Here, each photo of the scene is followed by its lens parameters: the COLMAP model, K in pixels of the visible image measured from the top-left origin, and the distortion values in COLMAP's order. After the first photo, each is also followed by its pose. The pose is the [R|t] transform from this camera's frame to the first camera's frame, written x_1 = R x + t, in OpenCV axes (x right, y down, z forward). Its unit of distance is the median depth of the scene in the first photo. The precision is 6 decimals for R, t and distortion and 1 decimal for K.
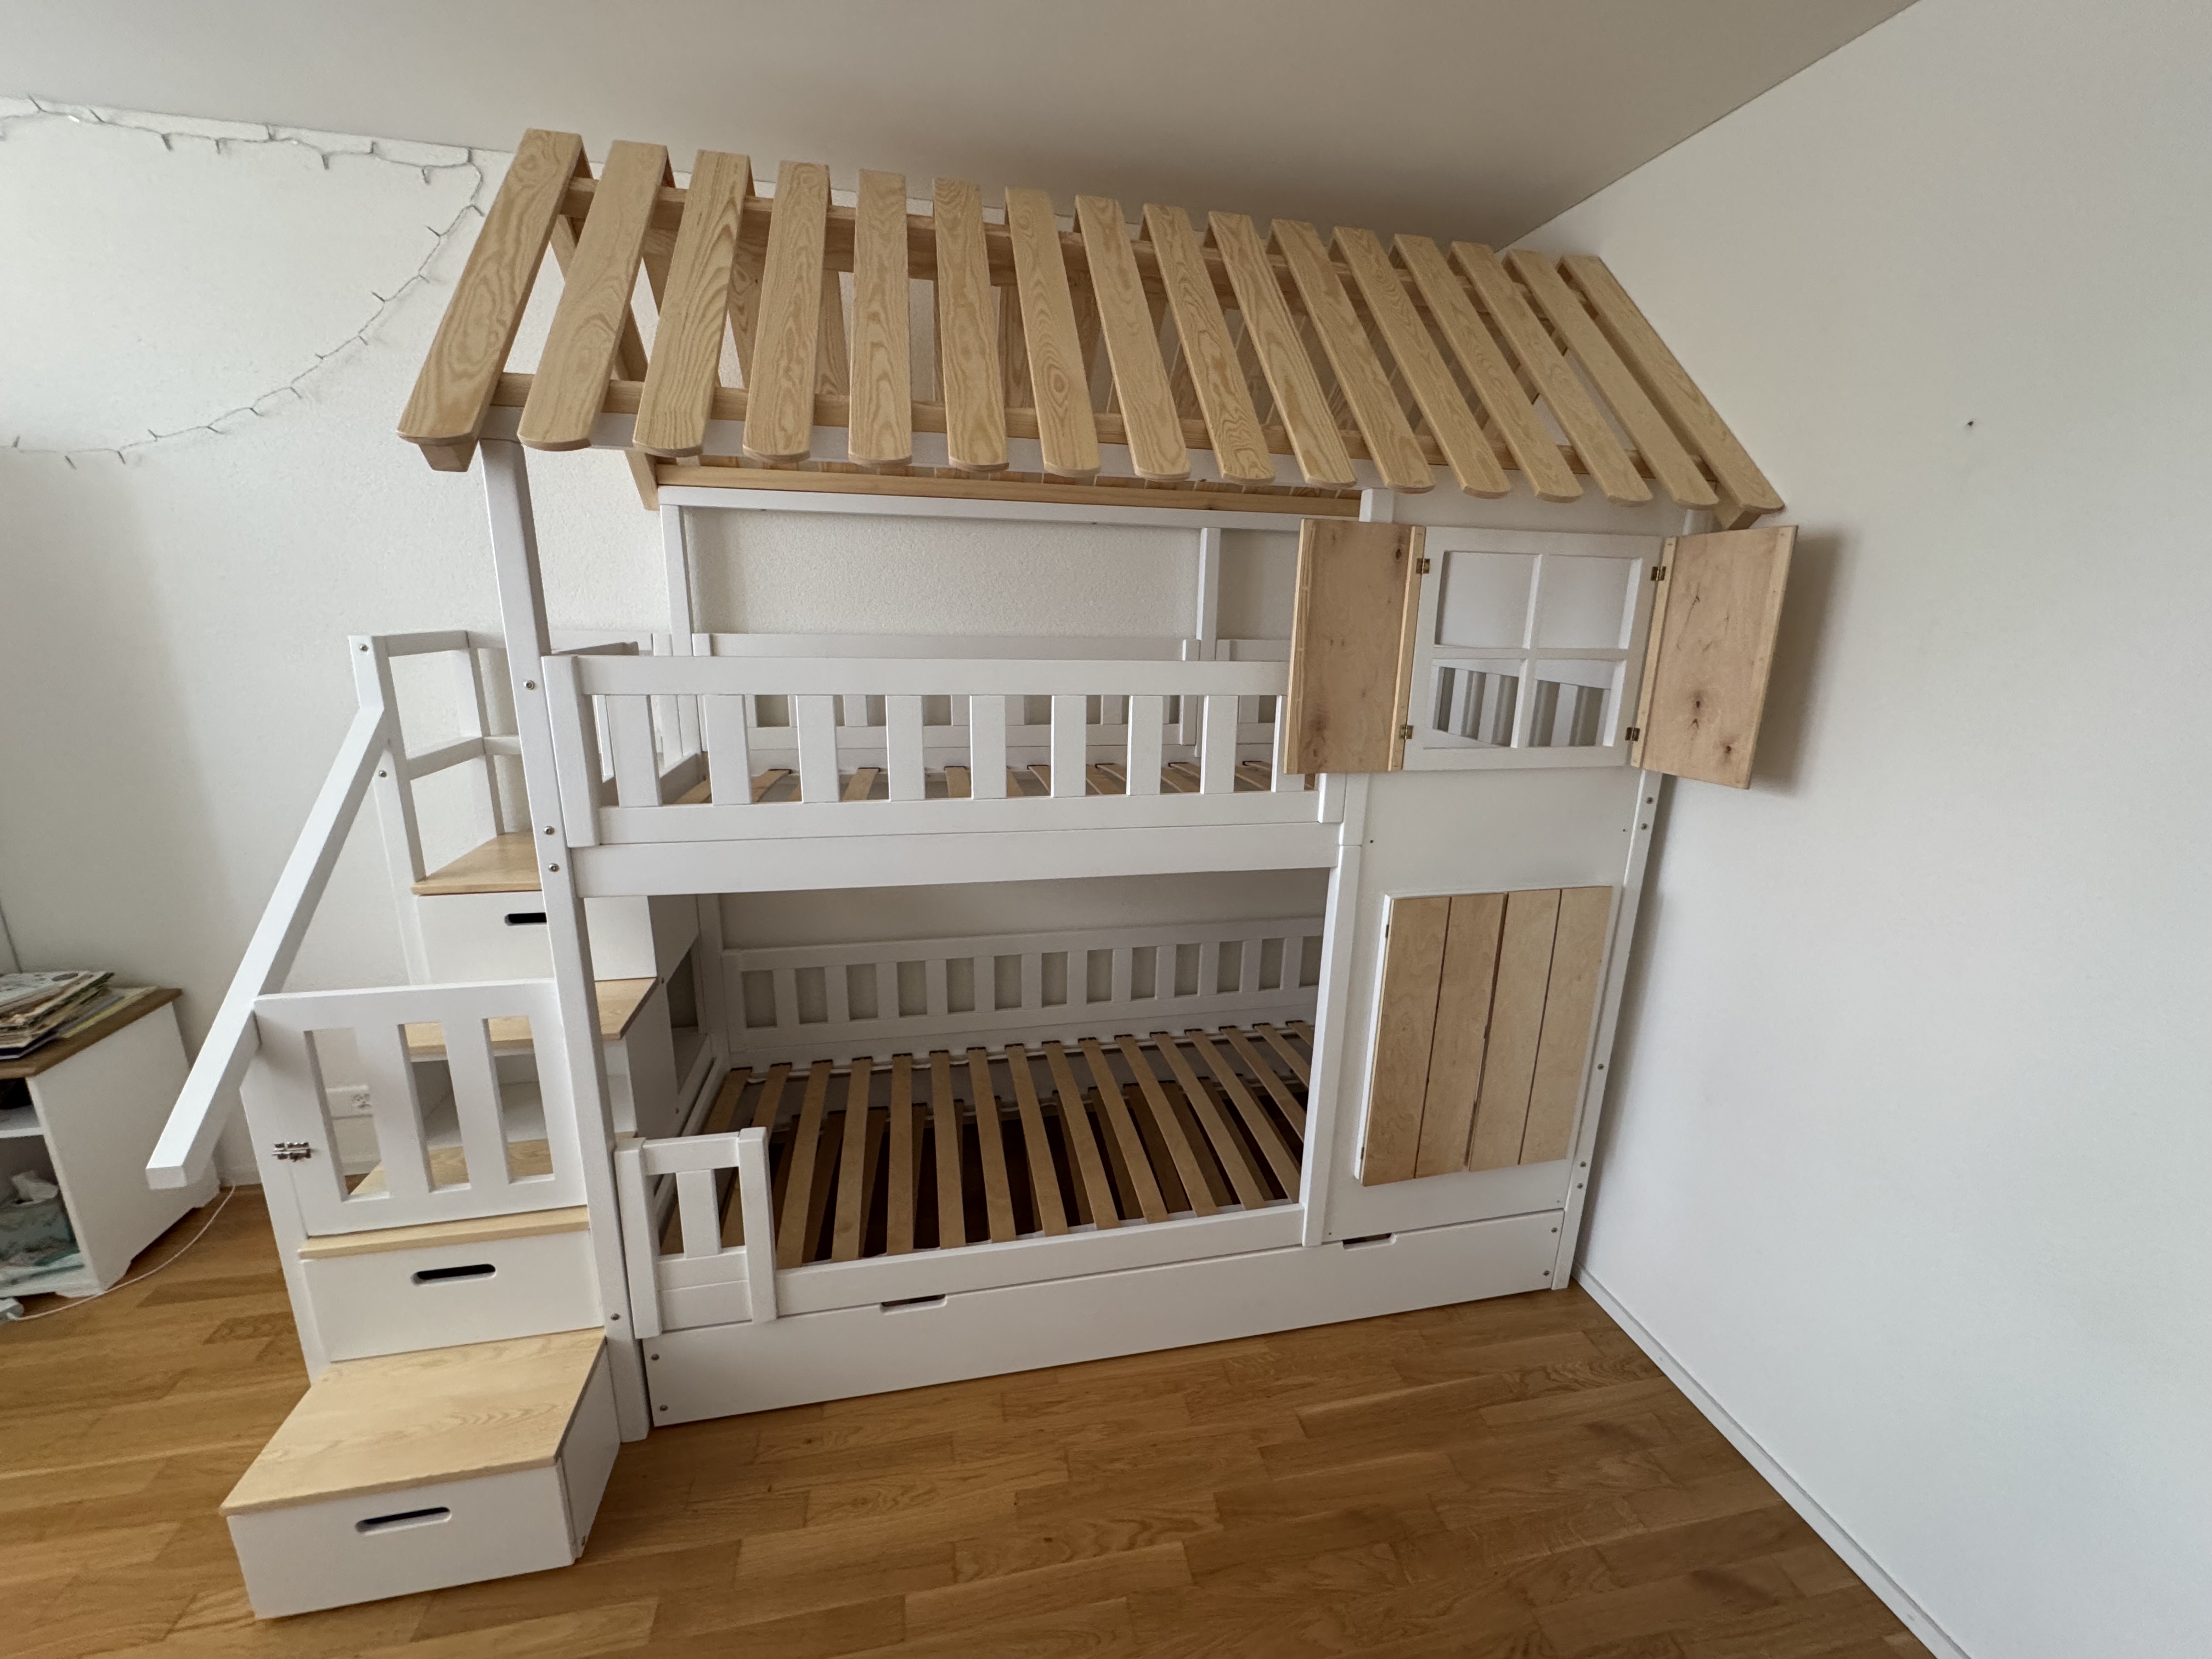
lens RADIAL K [[871.7, 0, 1102.6], [0, 871.7, 830.6], [0, 0, 1]] dist [-0.001968, 0.000928]
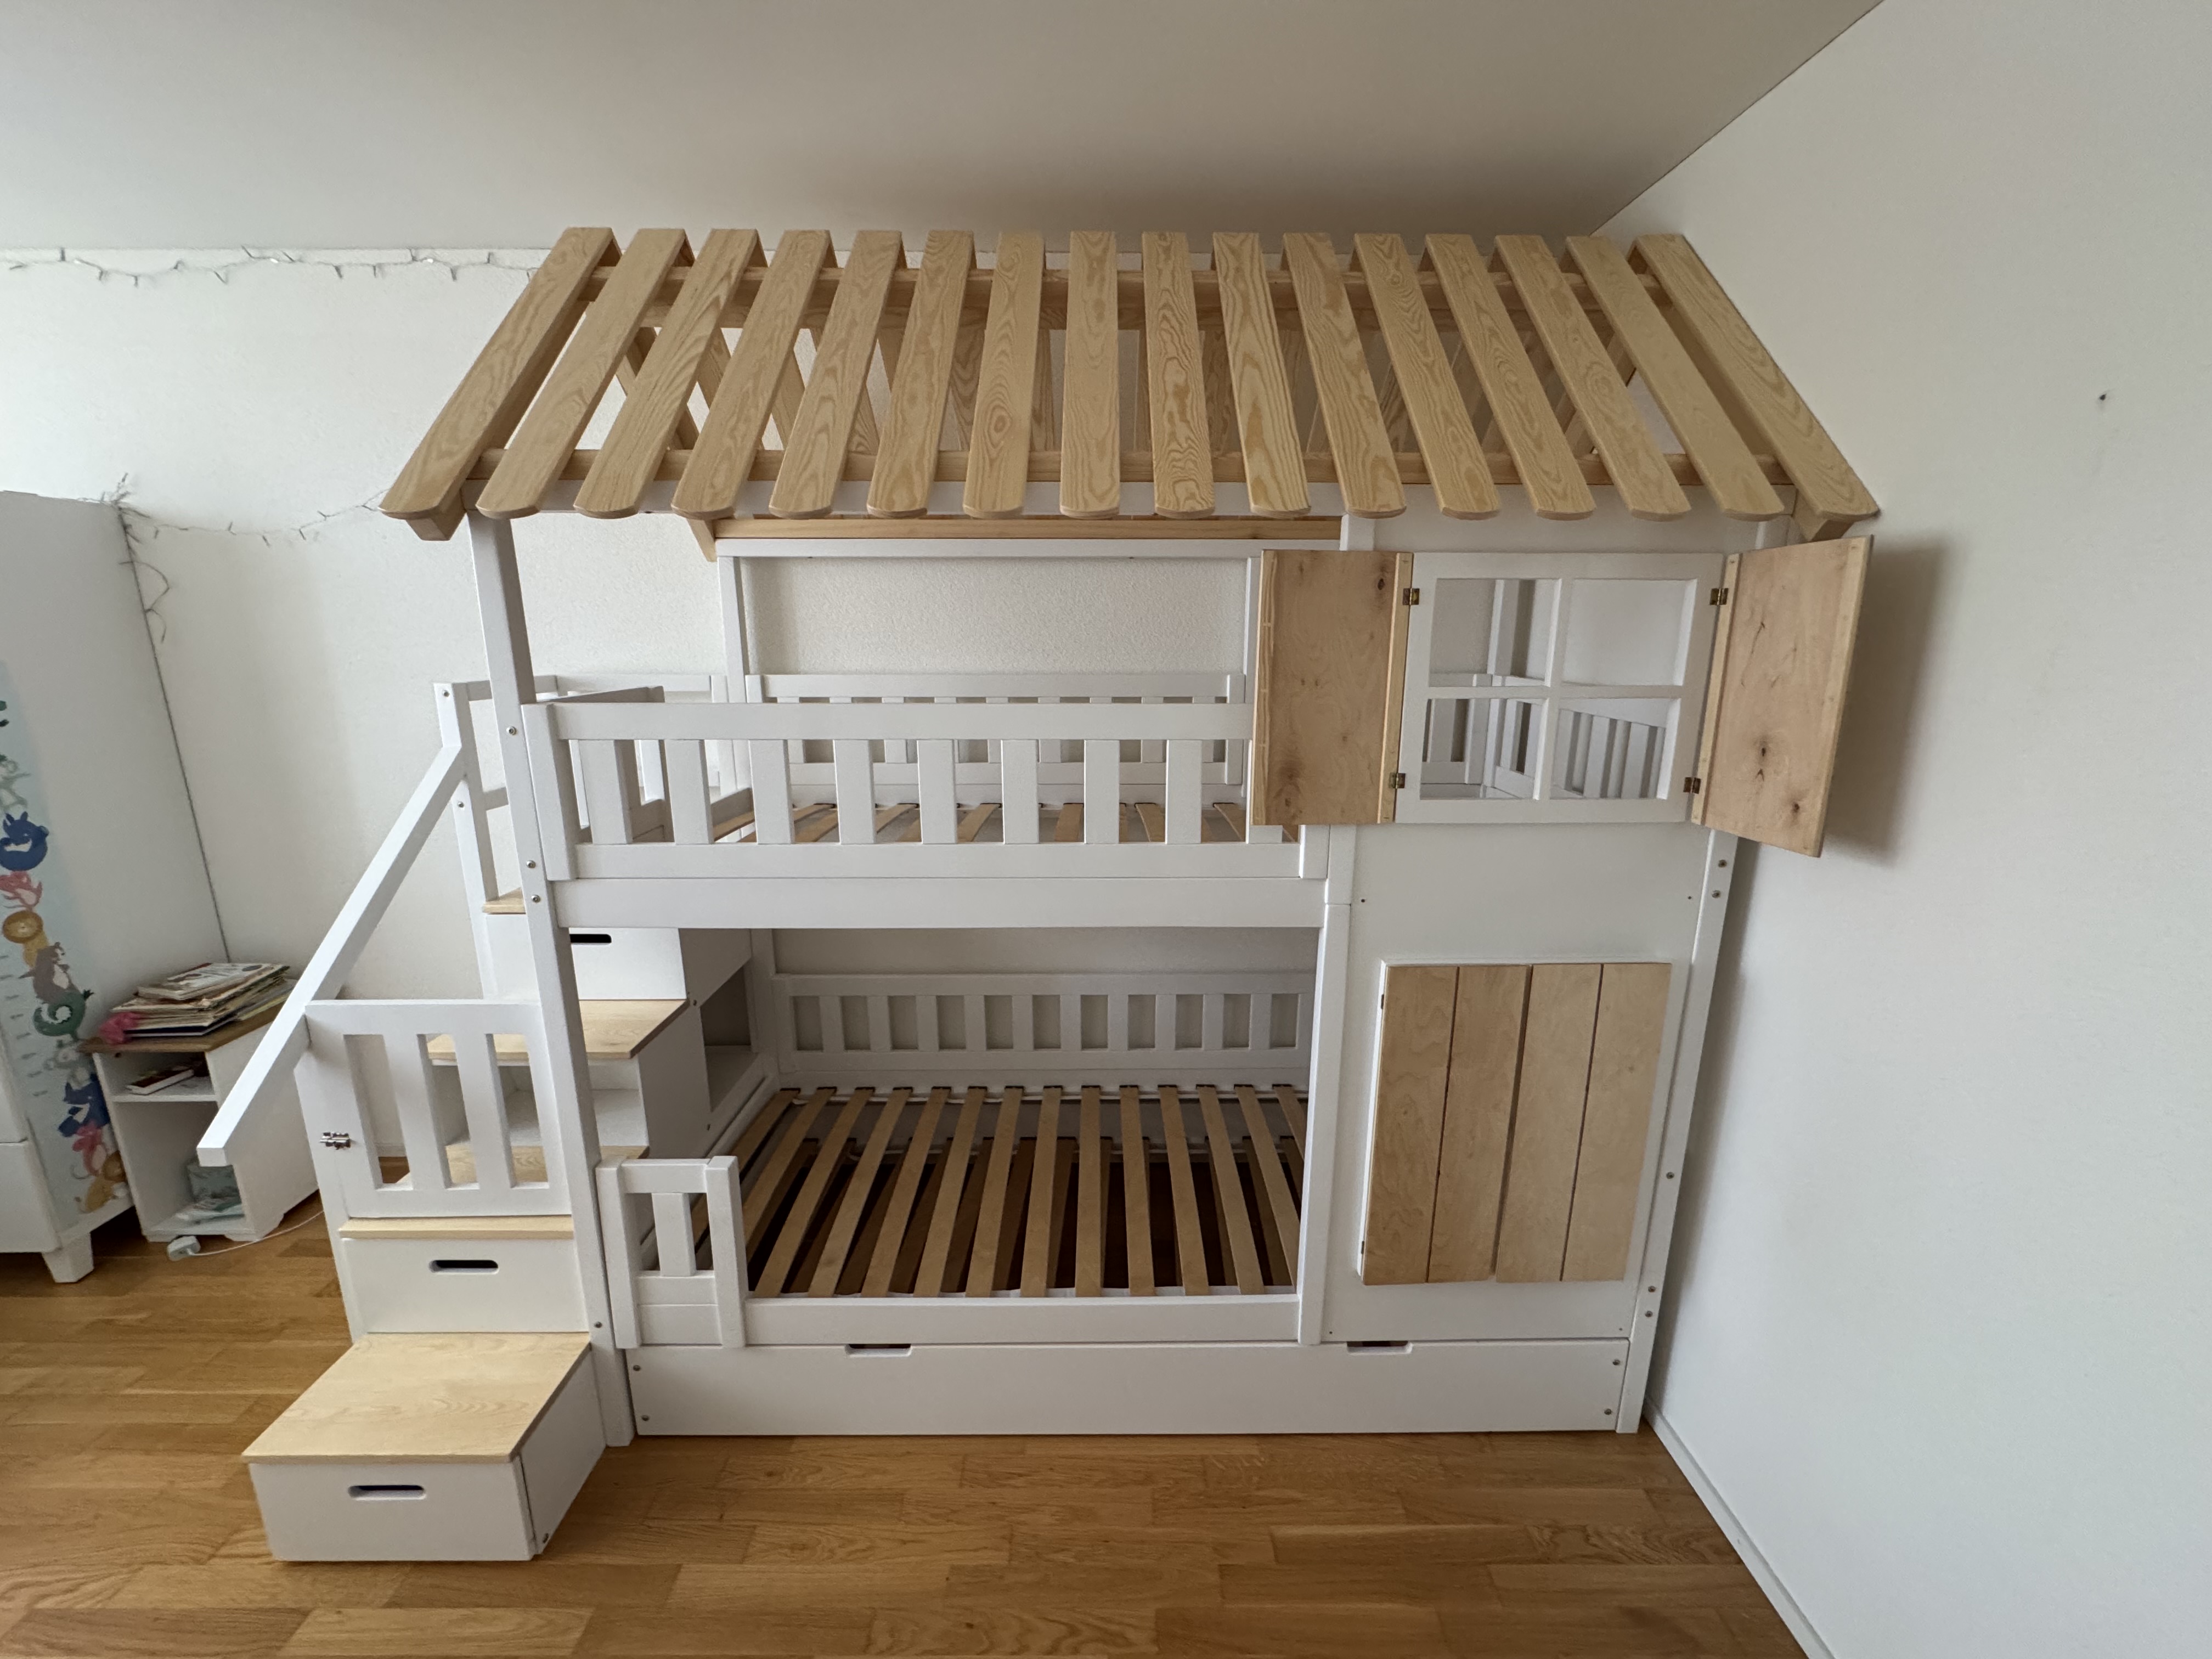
lens RADIAL K [[871.7, 0, 1105.8], [0, 871.7, 832.3], [0, 0, 1]] dist [-0.001968, 0.000928]
pose [[0.980552, 0.024345, -0.194742, 0.219738], [-0.029860, 0.999230, -0.025433, -0.027055], [0.193973, 0.030753, 0.980525, 0.063297]]
